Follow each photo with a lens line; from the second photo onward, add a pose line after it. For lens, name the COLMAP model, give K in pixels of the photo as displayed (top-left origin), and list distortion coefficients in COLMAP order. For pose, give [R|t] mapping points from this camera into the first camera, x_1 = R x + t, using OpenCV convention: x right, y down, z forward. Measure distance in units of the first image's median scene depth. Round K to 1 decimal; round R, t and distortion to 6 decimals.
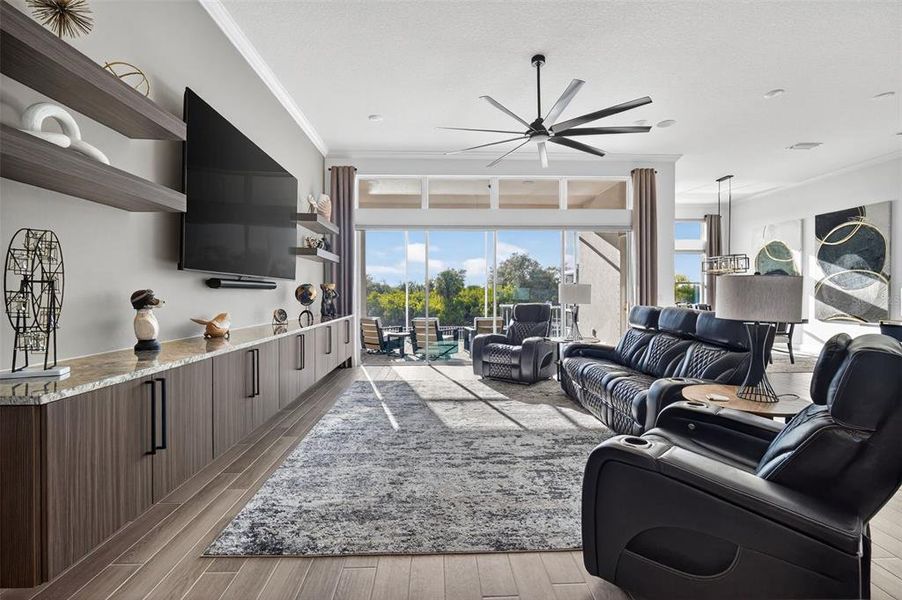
lens RADIAL K [[398.5, 0, 453.8], [0, 398.5, 292.6], [0, 0, 1]] dist [-0.009688, 0.004005]
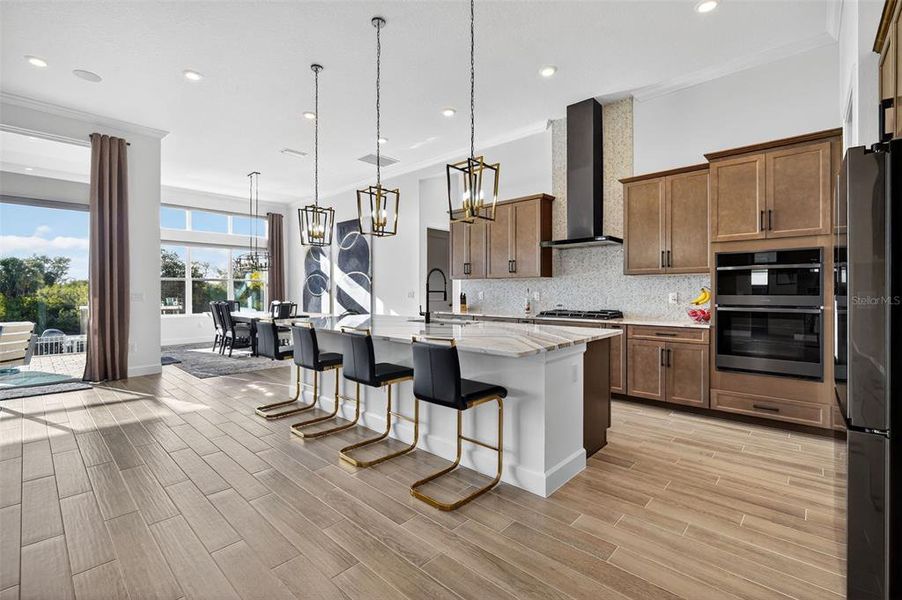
lens RADIAL K [[398.5, 0, 445.1], [0, 398.5, 296.7], [0, 0, 1]] dist [-0.009688, 0.004005]
pose [[0.719618, -0.008690, 0.694316, 0.443493], [-0.001662, 0.999897, 0.014238, -0.000521], [-0.694368, -0.011400, 0.719529, -0.054772]]
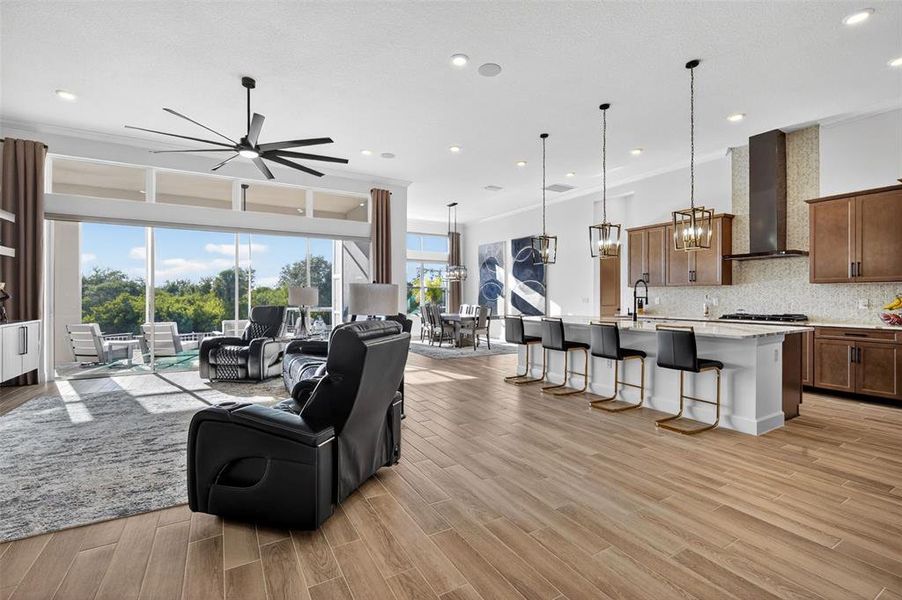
lens RADIAL K [[398.5, 0, 453.1], [0, 398.5, 298.9], [0, 0, 1]] dist [-0.009688, 0.004005]
pose [[0.885209, 0.000134, 0.465193, 0.132947], [-0.004199, 0.999962, 0.007703, -0.001094], [-0.465174, -0.008772, 0.885176, -0.146445]]
